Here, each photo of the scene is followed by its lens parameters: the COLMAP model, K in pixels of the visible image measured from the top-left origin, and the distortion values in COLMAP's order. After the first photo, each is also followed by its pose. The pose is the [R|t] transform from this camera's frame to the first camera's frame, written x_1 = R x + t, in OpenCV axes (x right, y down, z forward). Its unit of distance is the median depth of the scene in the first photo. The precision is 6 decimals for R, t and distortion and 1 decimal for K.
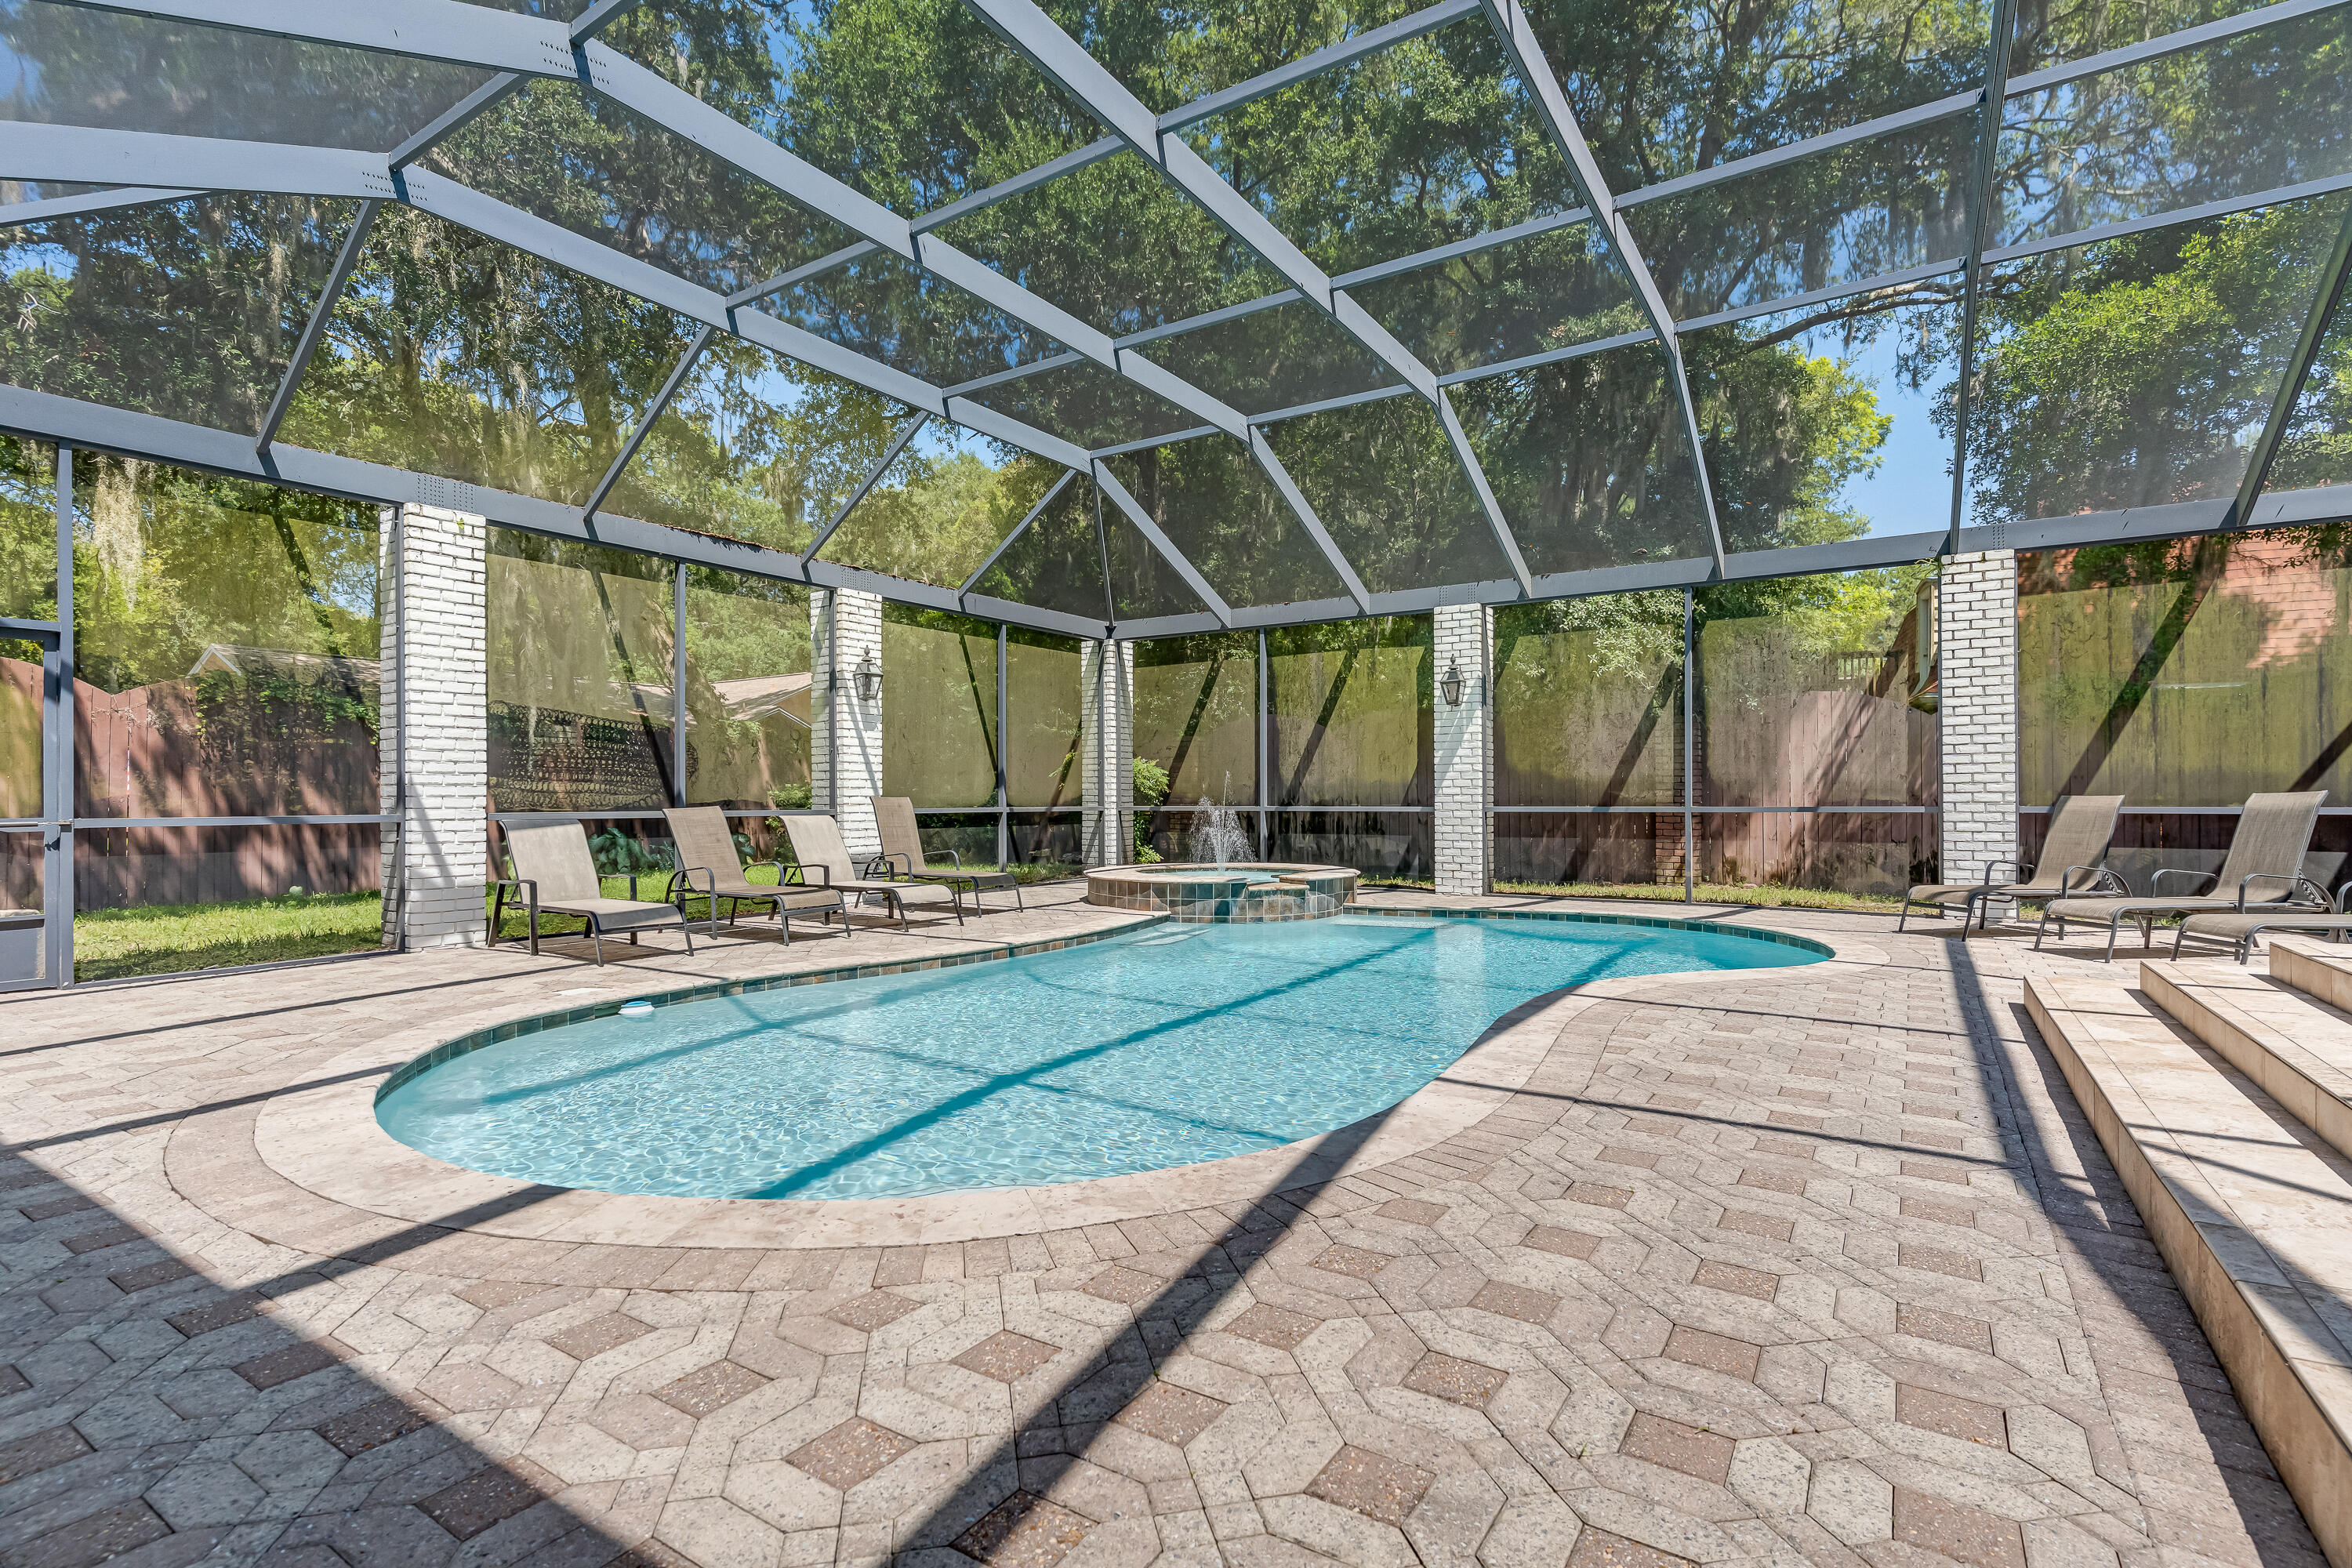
lens RADIAL K [[1094.2, 0, 1126.9], [0, 1094.2, 782.7], [0, 0, 1]] dist [0.005565, -0.001541]
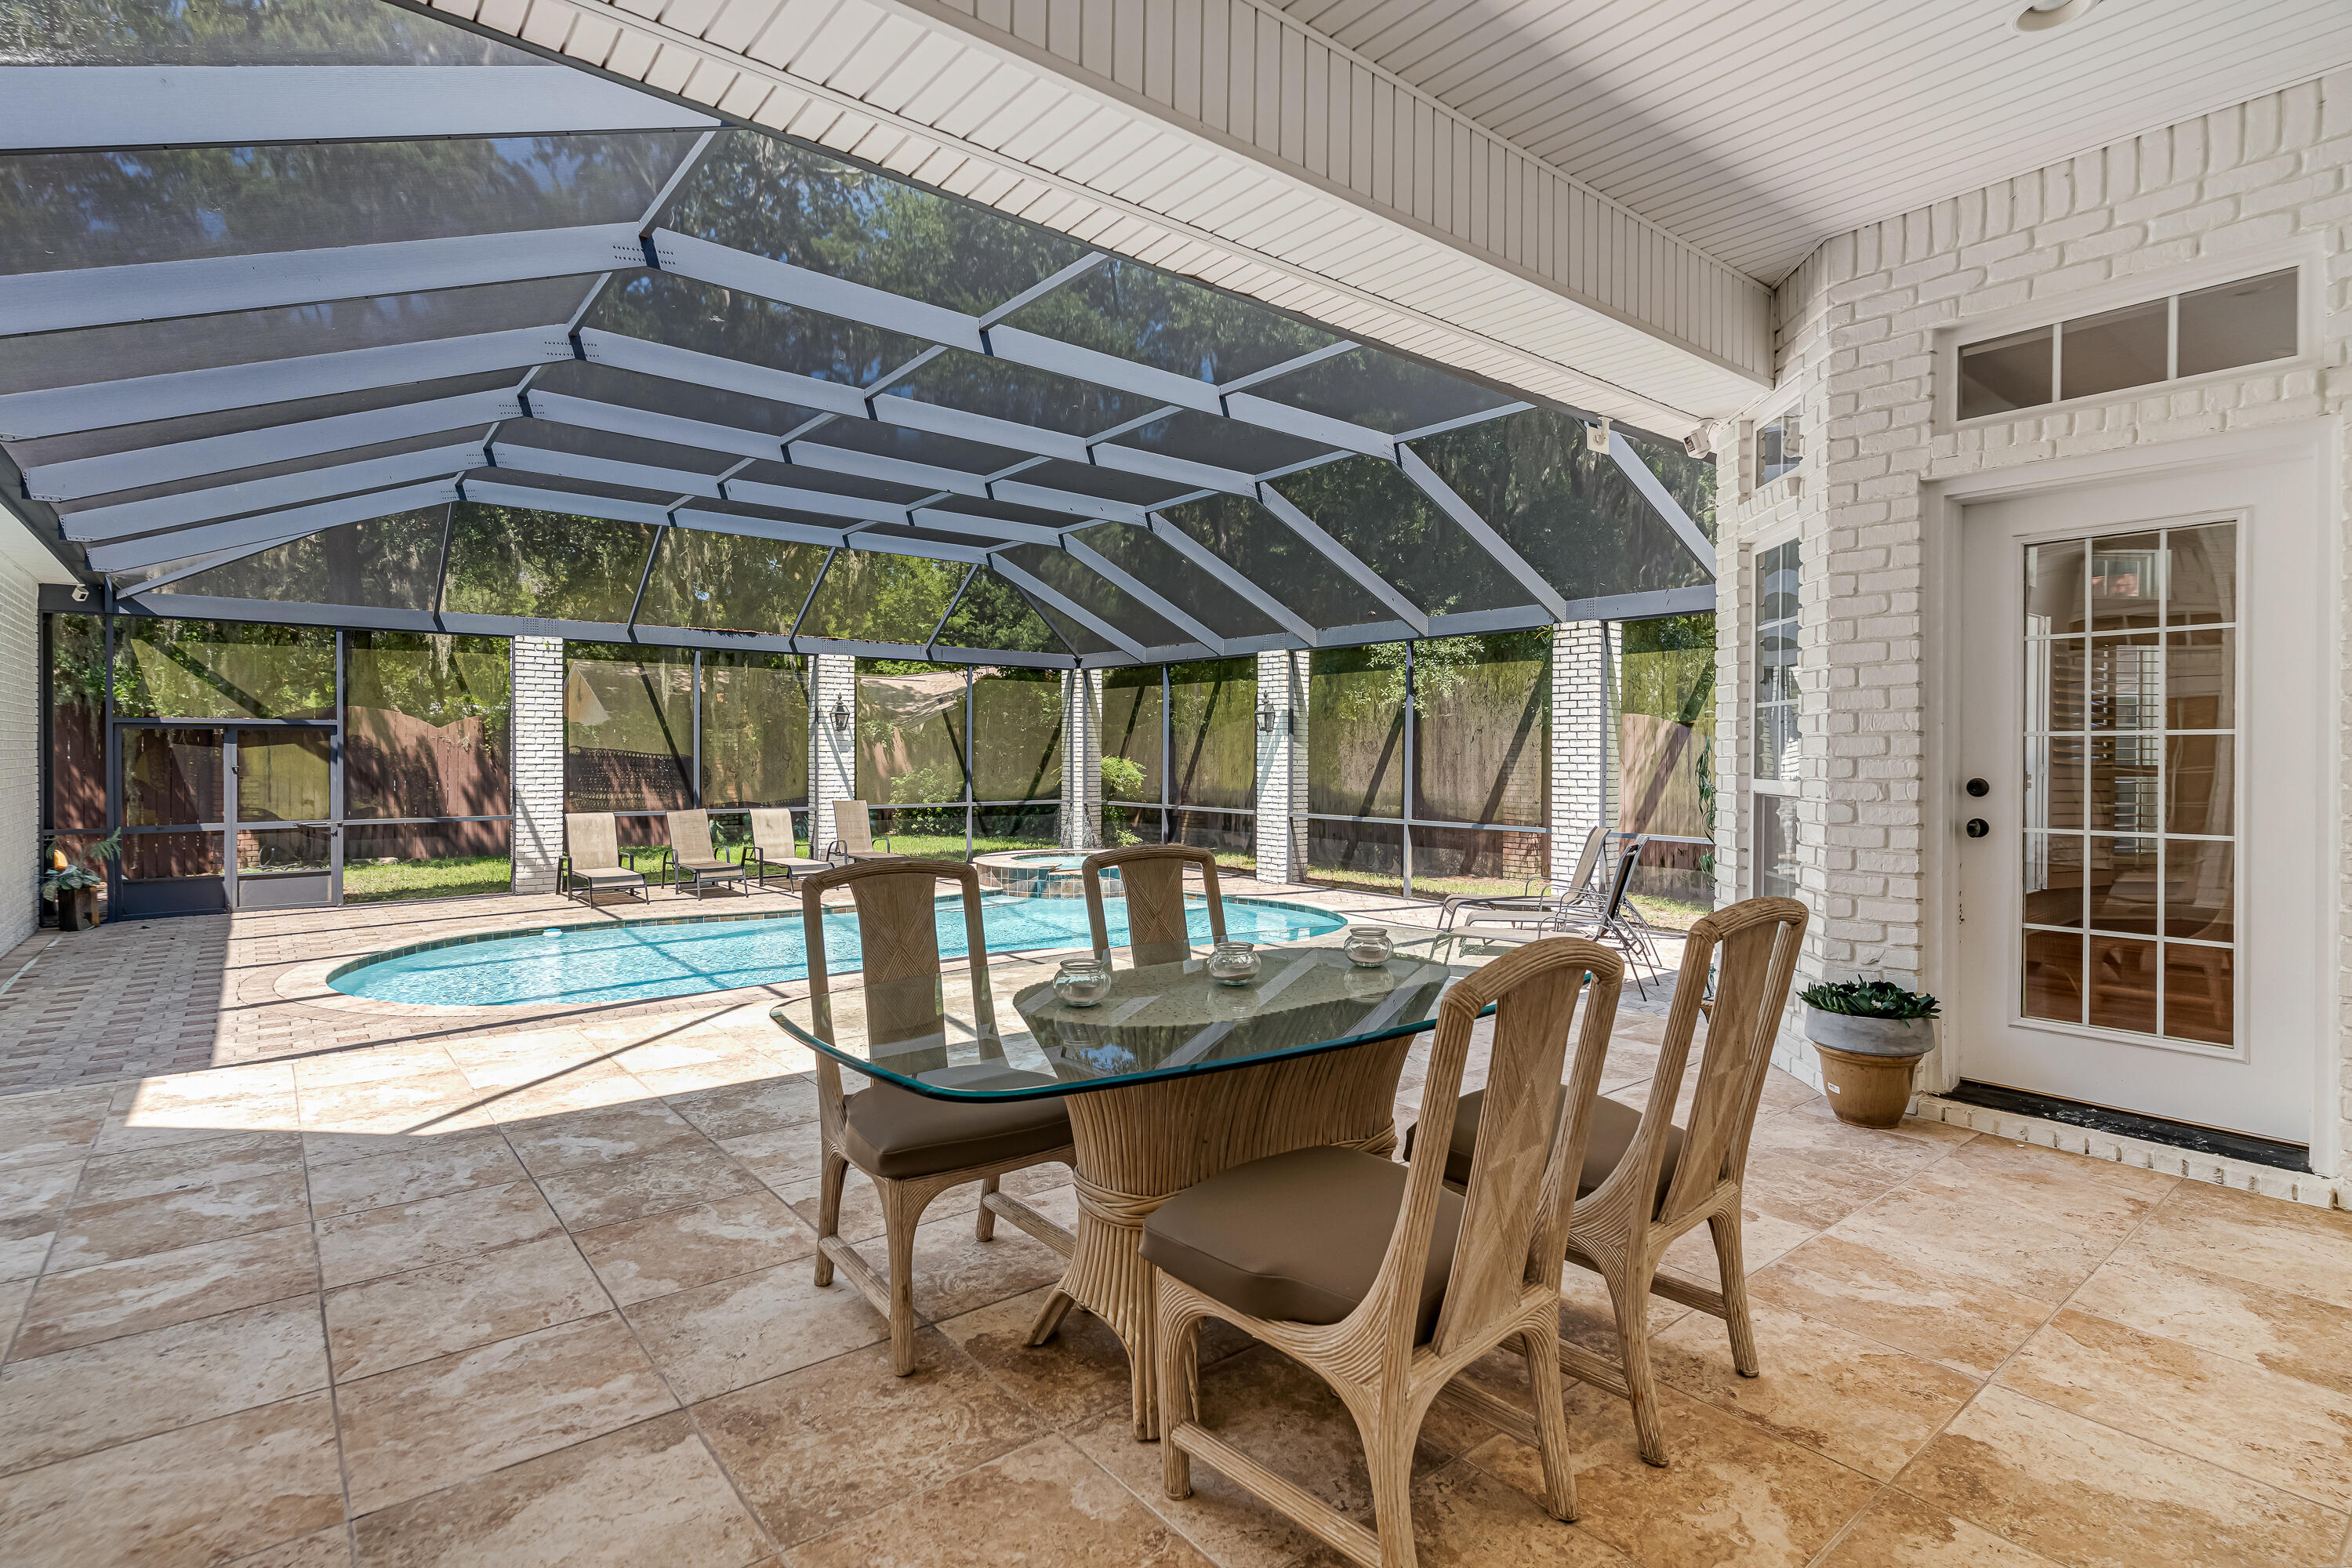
lens RADIAL K [[1094.2, 0, 1140.1], [0, 1094.2, 753.6], [0, 0, 1]] dist [0.005565, -0.001541]
pose [[0.955500, 0.006038, -0.294929, 0.609694], [-0.001327, 0.999868, 0.016169, -0.075203], [0.294988, -0.015058, 0.955382, -0.279429]]
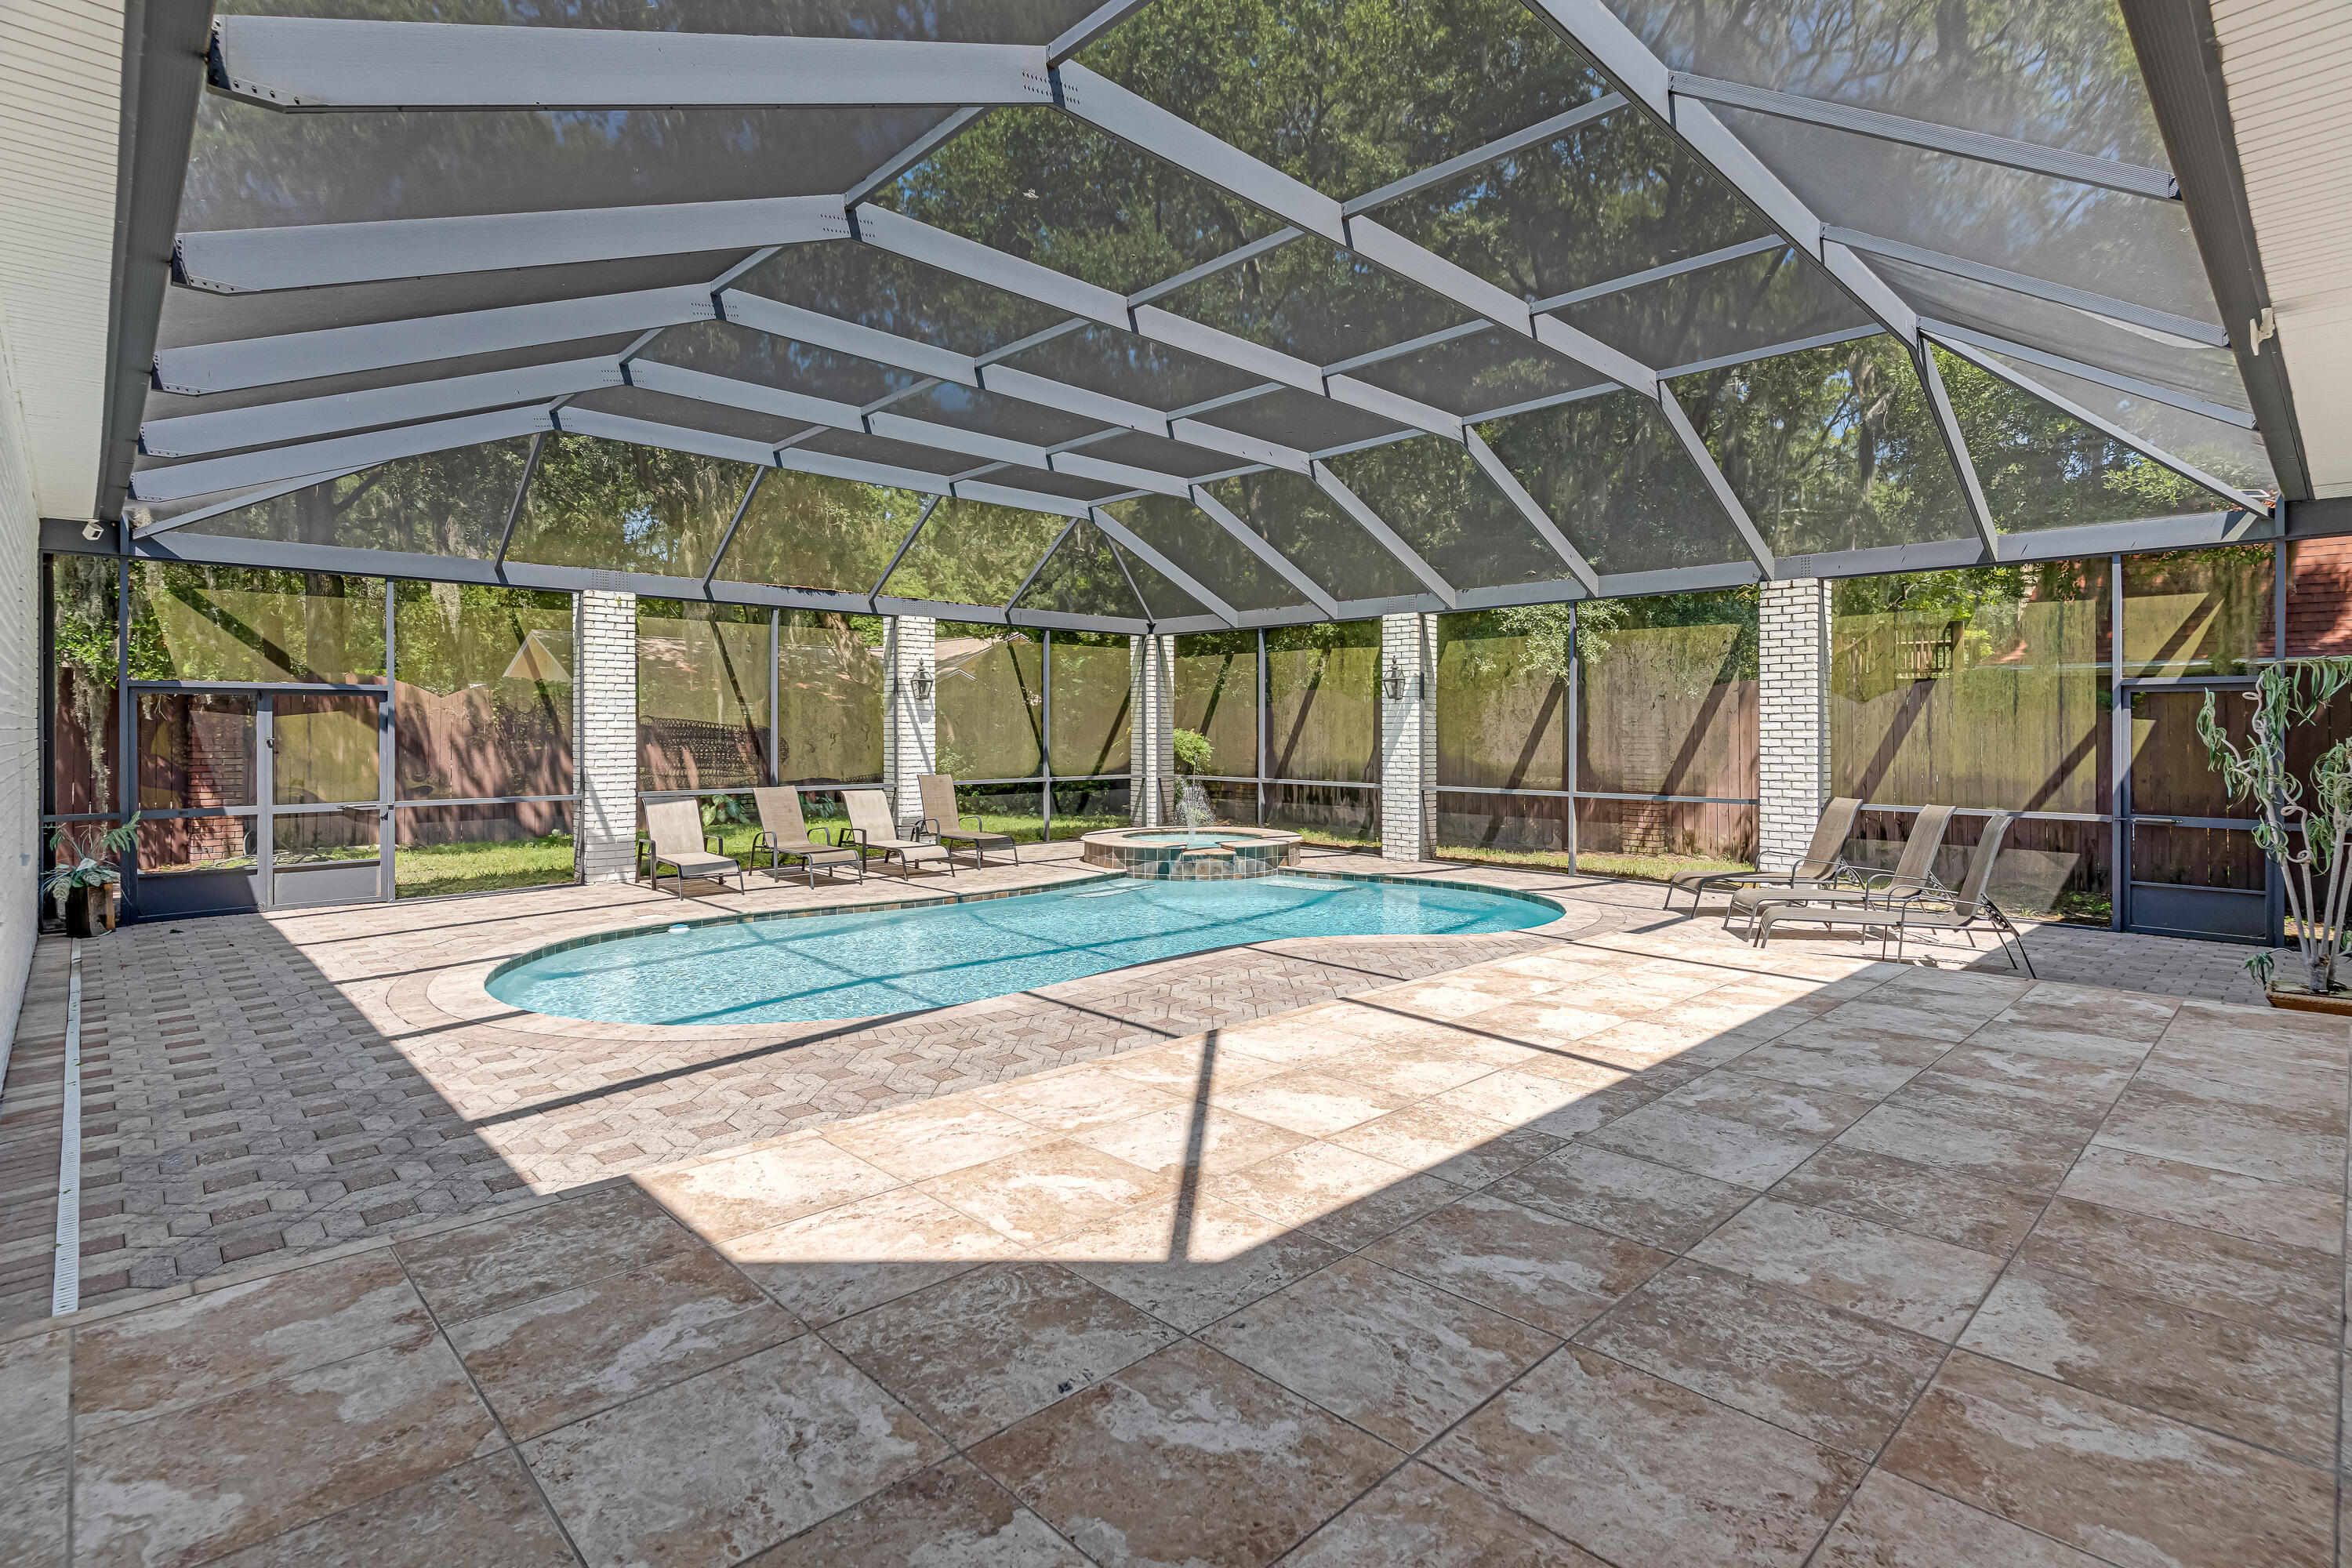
lens RADIAL K [[1094.2, 0, 1133.4], [0, 1094.2, 719.0], [0, 0, 1]] dist [0.005565, -0.001541]
pose [[0.976320, 0.000827, -0.216332, 0.320026], [0.000343, 0.999986, 0.005371, -0.064349], [0.216333, -0.005318, 0.976305, -0.247361]]
